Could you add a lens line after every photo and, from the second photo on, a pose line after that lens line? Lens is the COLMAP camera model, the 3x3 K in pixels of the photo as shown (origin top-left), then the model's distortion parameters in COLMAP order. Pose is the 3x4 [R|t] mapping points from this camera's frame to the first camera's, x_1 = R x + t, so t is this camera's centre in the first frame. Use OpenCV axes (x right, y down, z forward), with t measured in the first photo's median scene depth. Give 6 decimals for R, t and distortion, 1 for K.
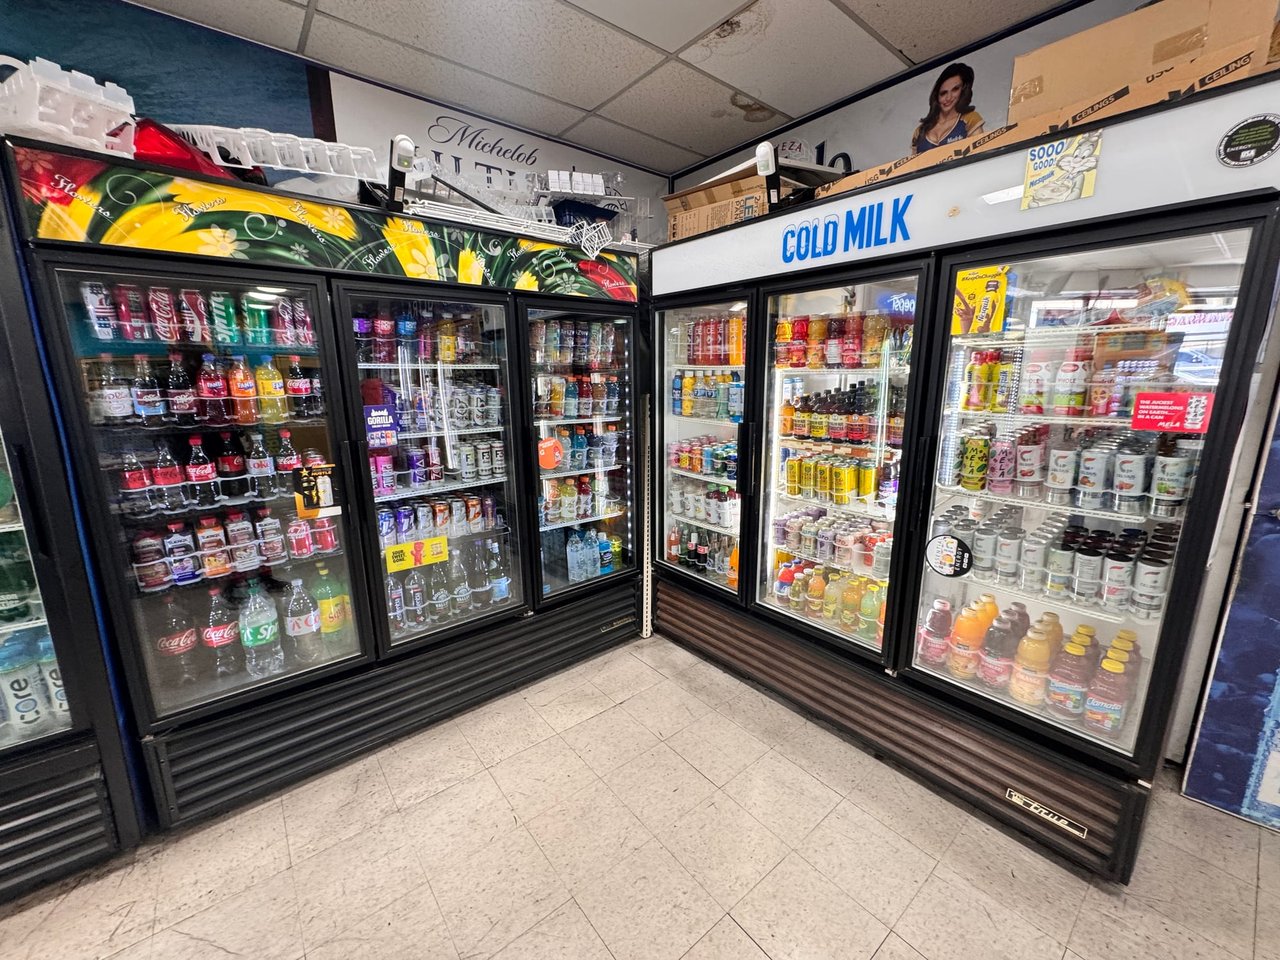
lens RADIAL K [[506.0, 0, 640.8], [0, 506.0, 479.2], [0, 0, 1]] dist [-0.002461, 0.000573]
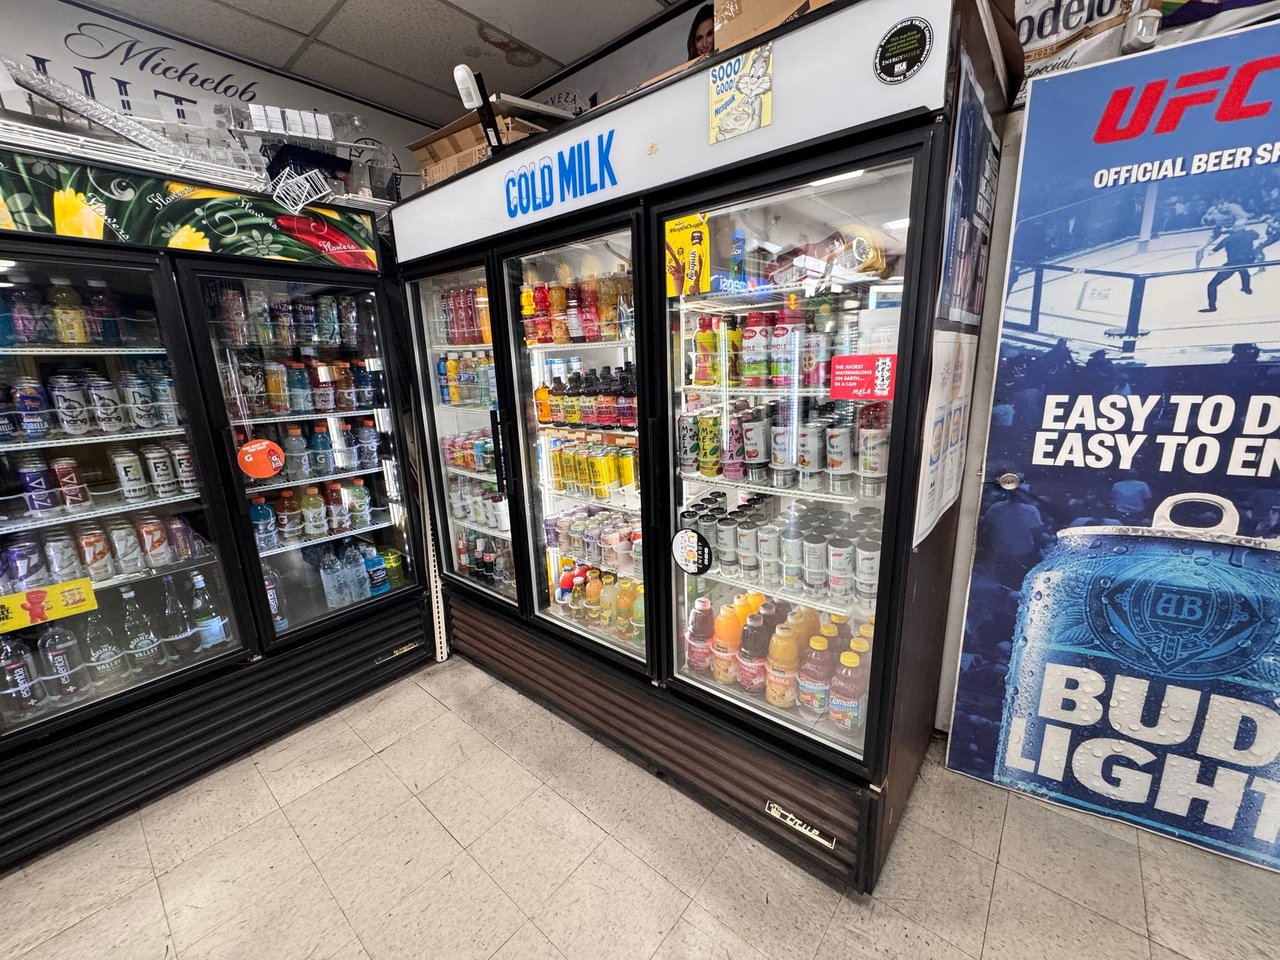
lens RADIAL K [[506.0, 0, 638.4], [0, 506.0, 479.2], [0, 0, 1]] dist [-0.002461, 0.000573]
pose [[0.982247, -0.065374, 0.175832, 0.306565], [0.061966, 0.997770, 0.024812, -0.001957], [-0.177062, -0.013476, 0.984107, 0.124771]]
